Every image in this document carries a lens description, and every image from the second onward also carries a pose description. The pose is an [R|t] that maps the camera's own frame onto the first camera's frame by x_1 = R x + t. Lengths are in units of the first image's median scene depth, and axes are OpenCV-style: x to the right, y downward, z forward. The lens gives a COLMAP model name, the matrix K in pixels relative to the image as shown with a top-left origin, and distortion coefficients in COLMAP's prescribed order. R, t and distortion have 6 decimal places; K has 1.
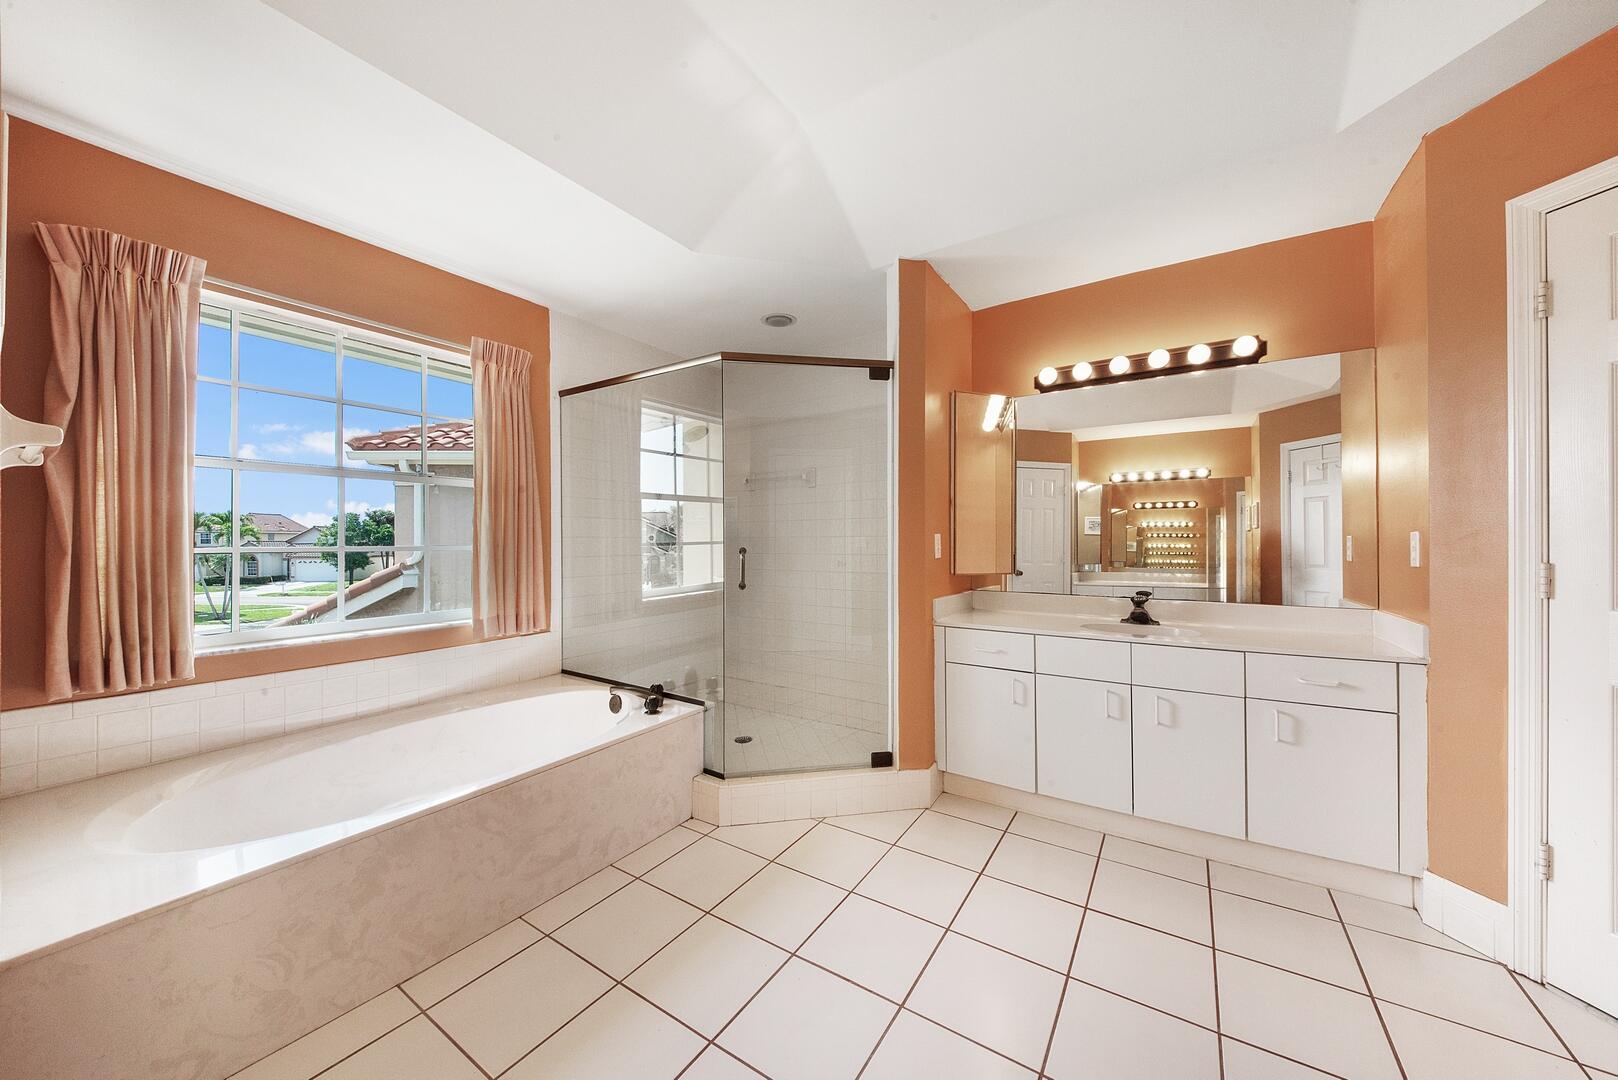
lens RADIAL K [[565.7, 0, 809.1], [0, 565.7, 537.9], [0, 0, 1]] dist [0.016635, -0.009971]
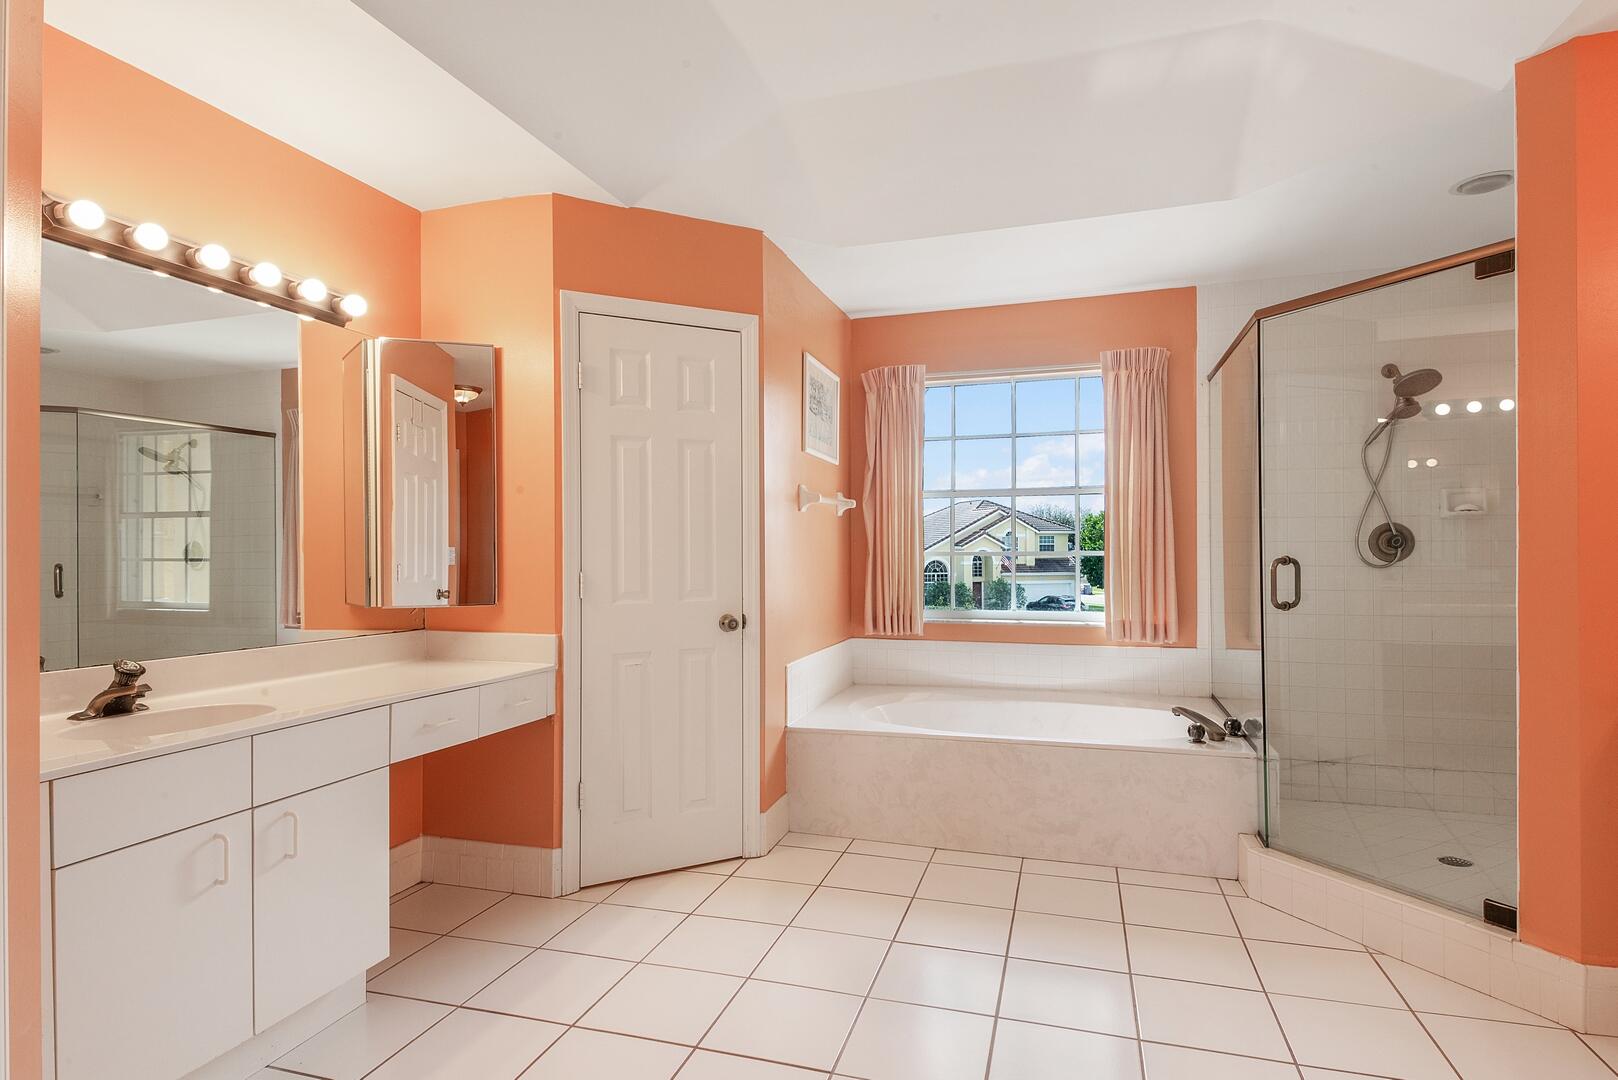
lens RADIAL K [[858.7, 0, 809.0], [0, 858.7, 540.0], [0, 0, 1]] dist [0.102711, 0.000037]
pose [[0.274736, -0.007963, -0.961487, 0.975302], [0.009561, 0.999939, -0.005550, -0.004092], [0.961472, -0.007668, 0.274795, 0.047324]]
